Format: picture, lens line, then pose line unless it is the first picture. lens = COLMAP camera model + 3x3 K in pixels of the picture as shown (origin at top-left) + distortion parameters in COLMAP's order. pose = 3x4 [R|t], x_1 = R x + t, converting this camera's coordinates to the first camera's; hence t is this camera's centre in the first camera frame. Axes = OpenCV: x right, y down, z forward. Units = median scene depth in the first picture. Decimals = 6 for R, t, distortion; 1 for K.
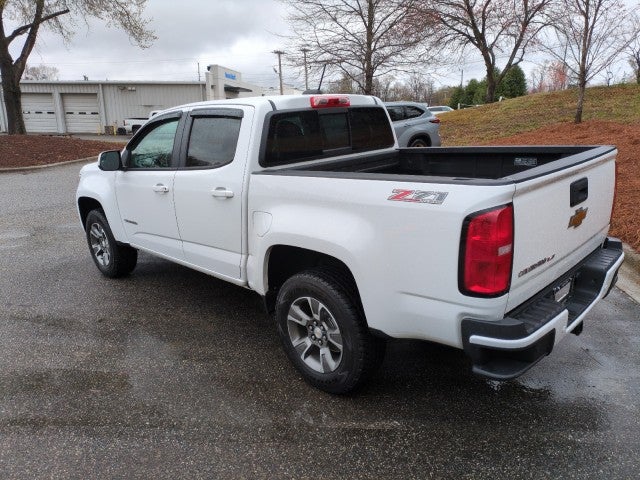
lens RADIAL K [[429.6, 0, 320.0], [0, 429.6, 240.0], [0, 0, 1]] dist [0.071296, -0.066280]
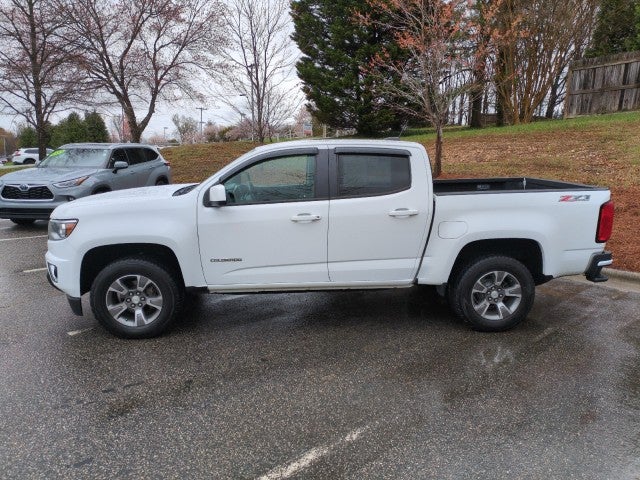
lens RADIAL K [[429.6, 0, 320.0], [0, 429.6, 240.0], [0, 0, 1]] dist [0.071296, -0.066280]
pose [[0.700323, -0.096431, 0.707283, -1.306835], [0.168084, 0.985250, -0.032101, -0.028168], [-0.693755, 0.141364, 0.706202, 0.269914]]
